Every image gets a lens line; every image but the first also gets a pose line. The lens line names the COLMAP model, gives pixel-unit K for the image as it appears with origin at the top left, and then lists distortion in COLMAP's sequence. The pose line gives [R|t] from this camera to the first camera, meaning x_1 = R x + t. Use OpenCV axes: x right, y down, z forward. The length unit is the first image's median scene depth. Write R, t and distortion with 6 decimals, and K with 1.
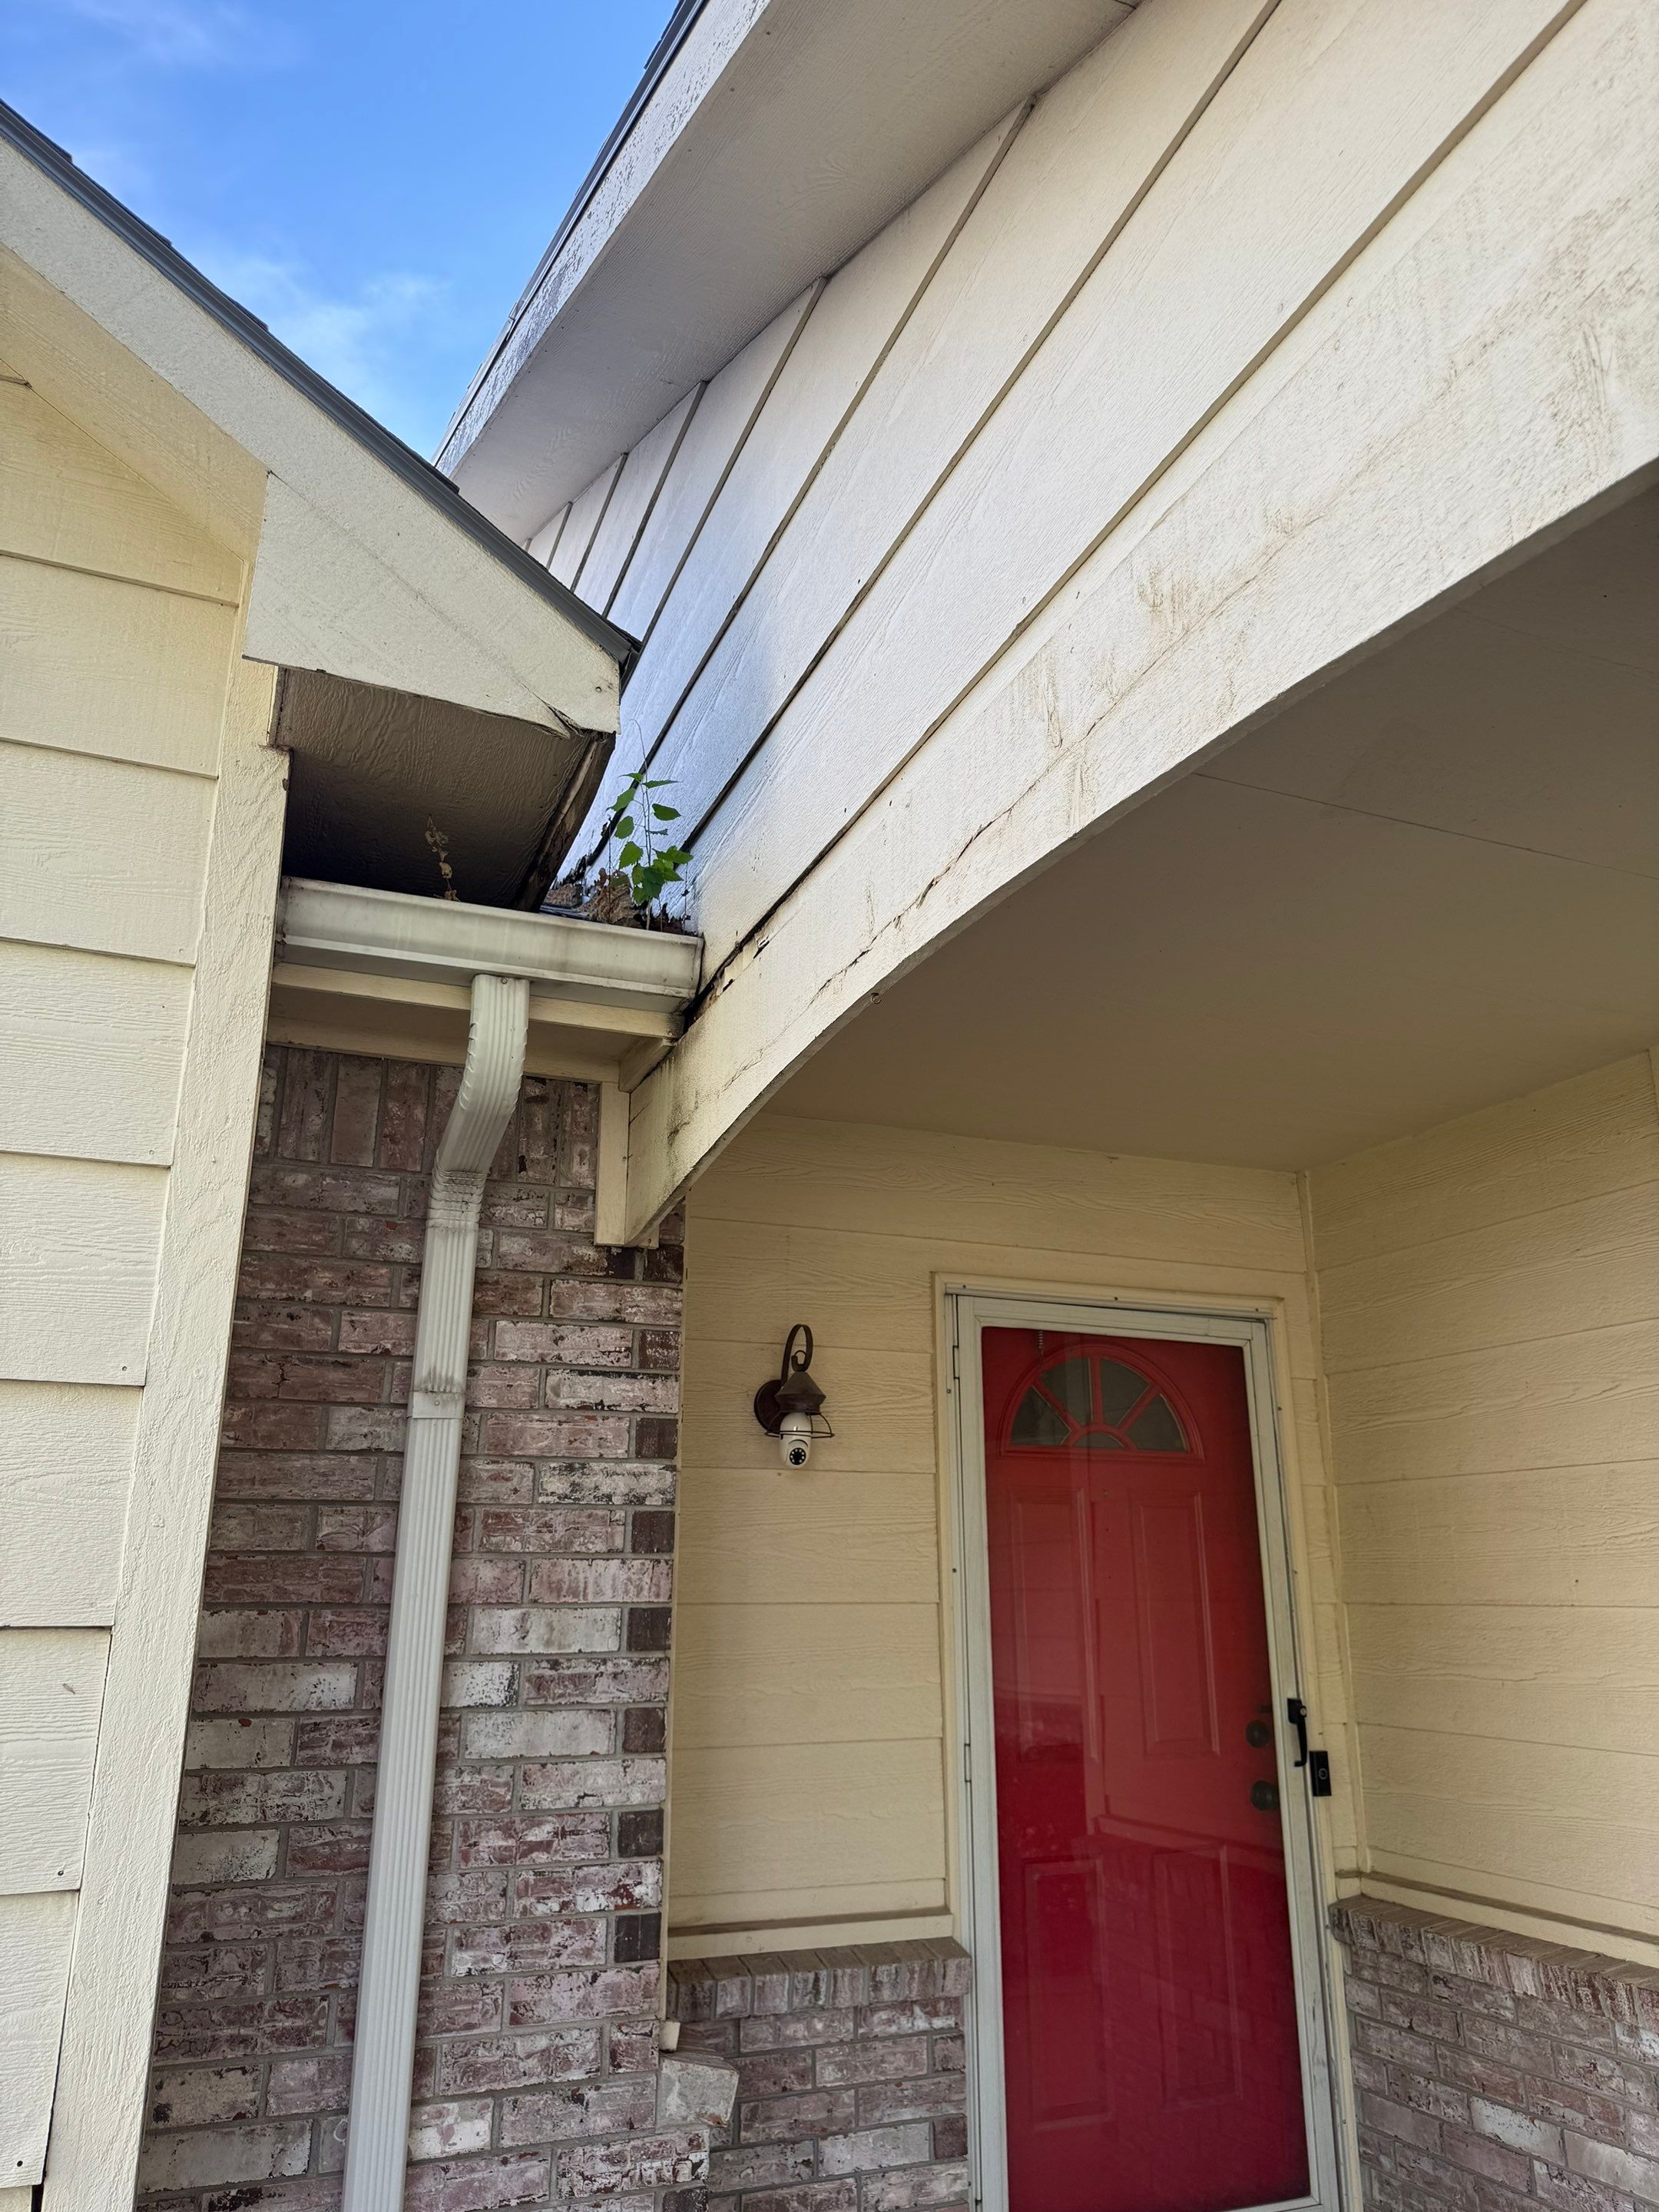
lens RADIAL K [[1572.3, 0, 829.5], [0, 1572.3, 1106.0], [0, 0, 1]] dist [0.080079, -0.109094]
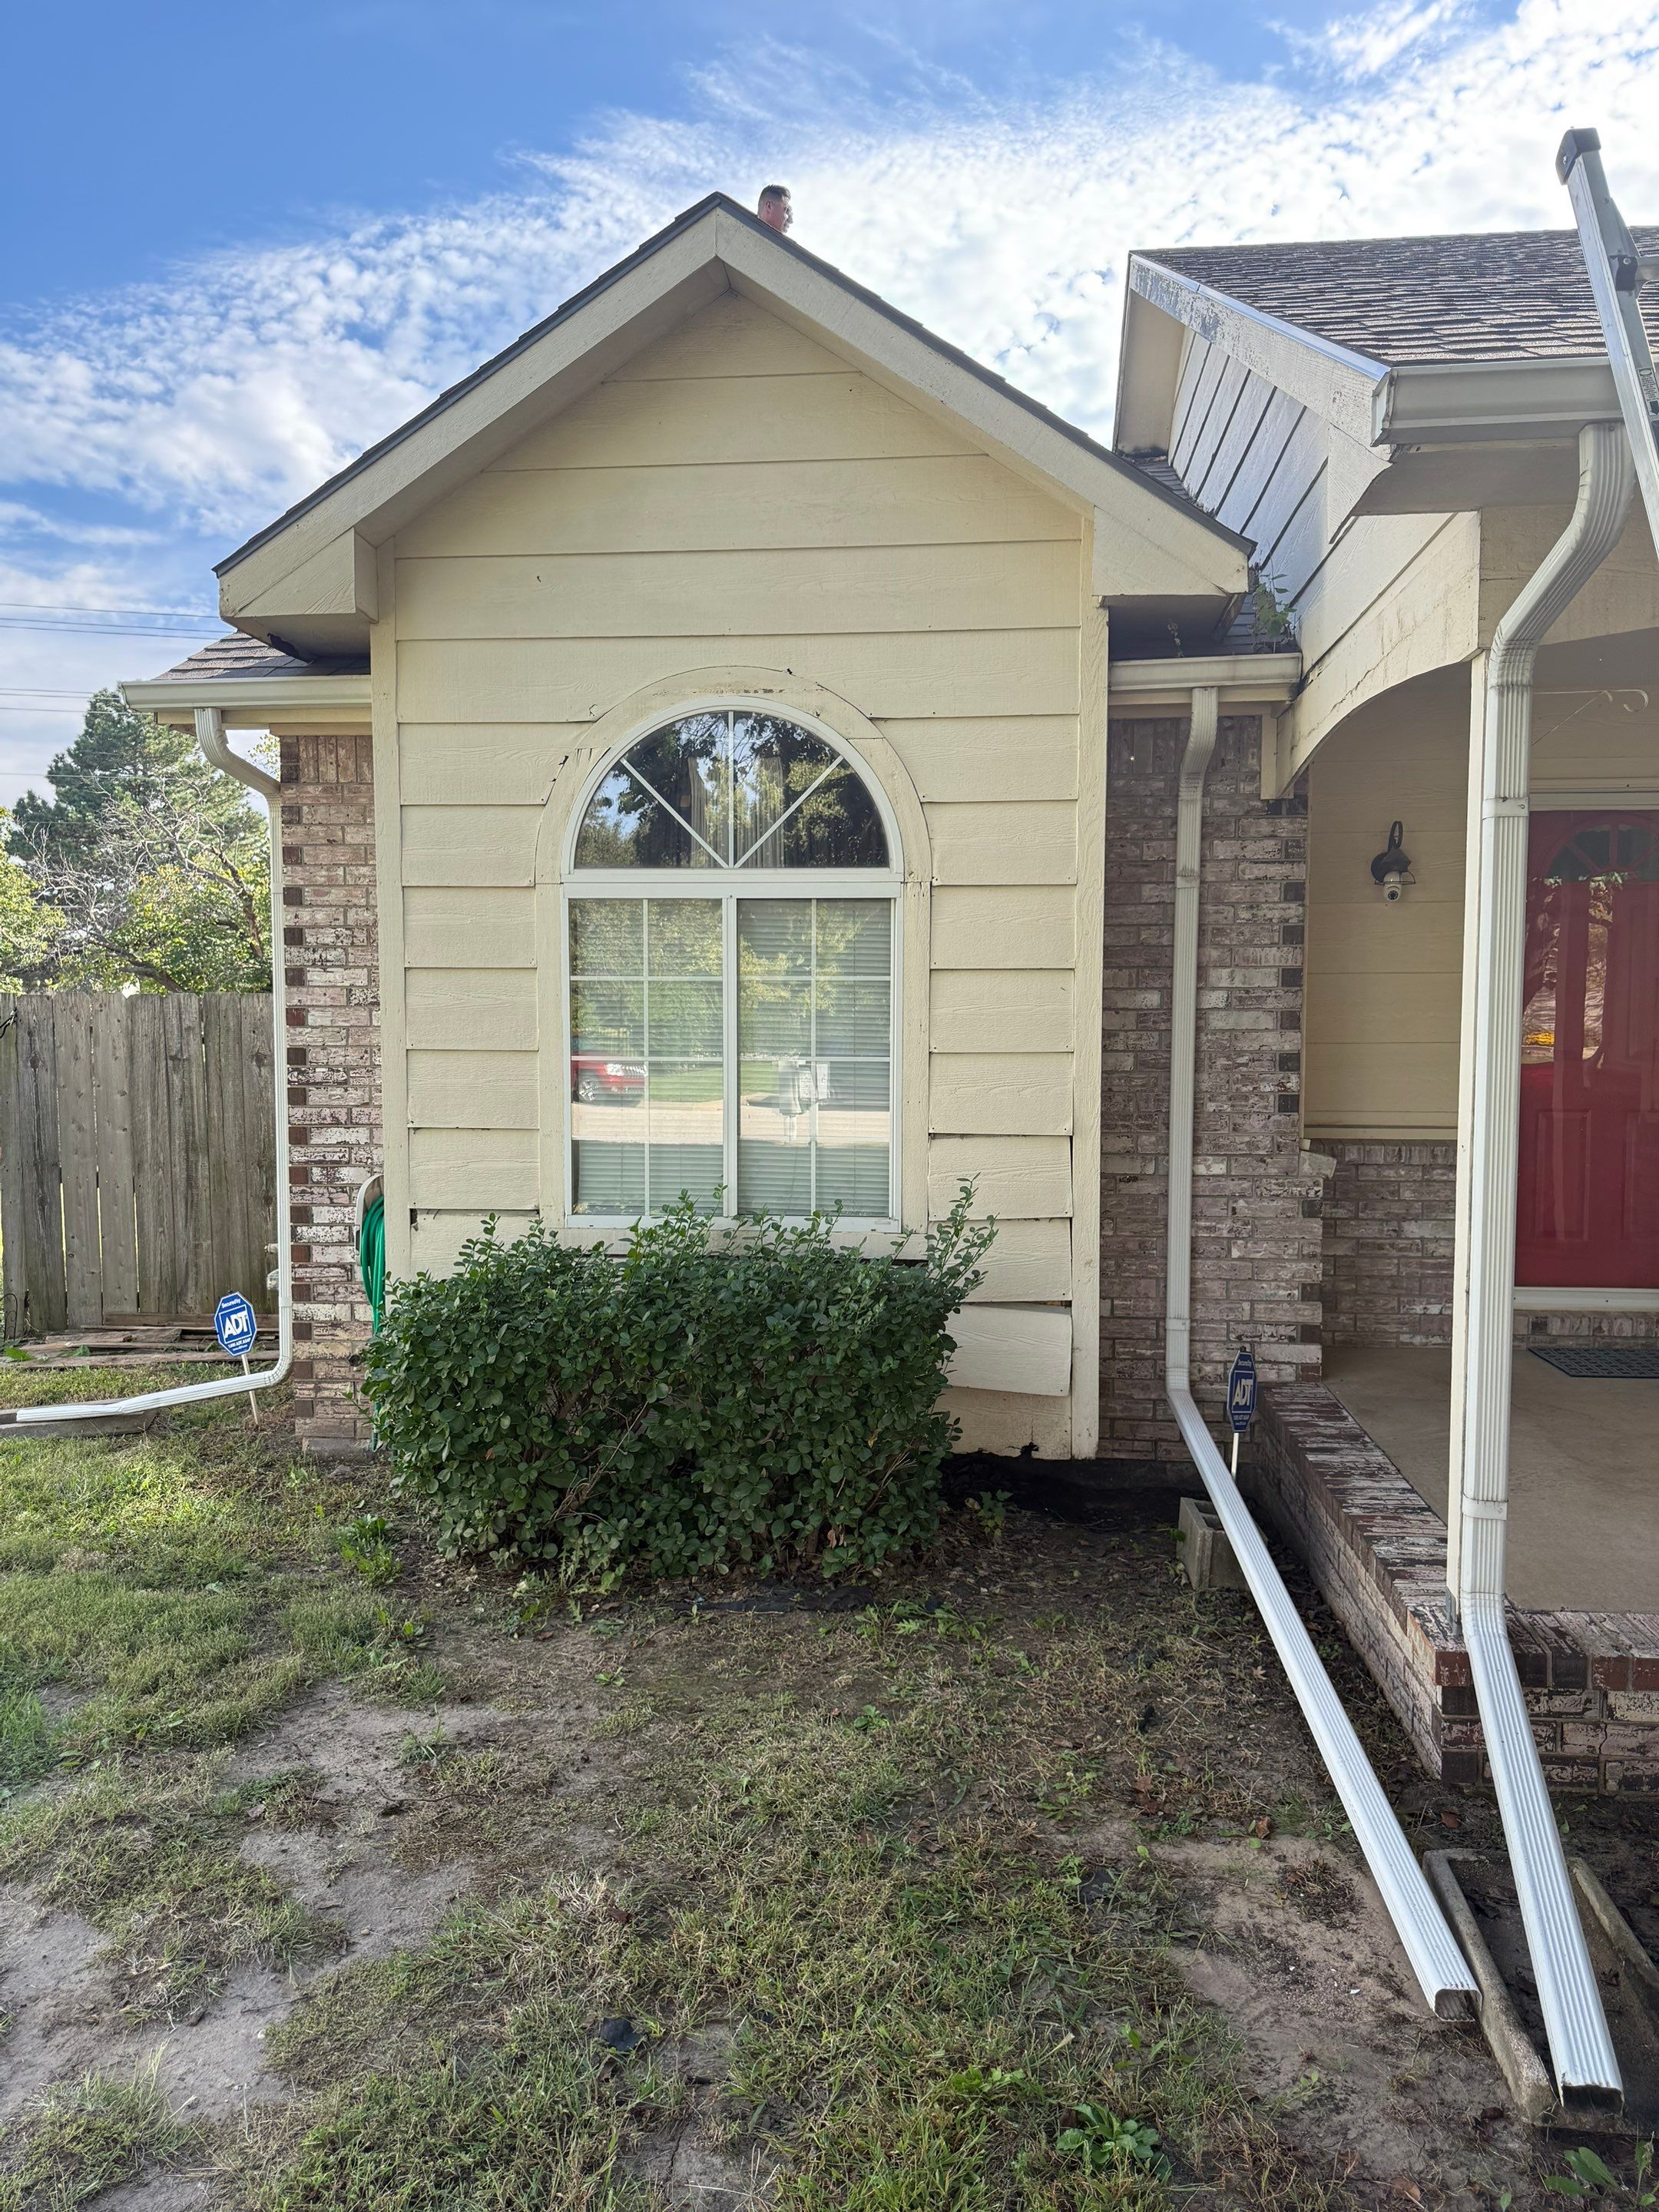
lens RADIAL K [[1522.0, 0, 826.9], [0, 1522.0, 1118.6], [0, 0, 1]] dist [0.136782, -0.255451]
pose [[0.882079, 0.031468, -0.470050, 0.339145], [0.137313, 0.937270, 0.320422, -0.267101], [0.450647, -0.347182, 0.822425, -1.150899]]
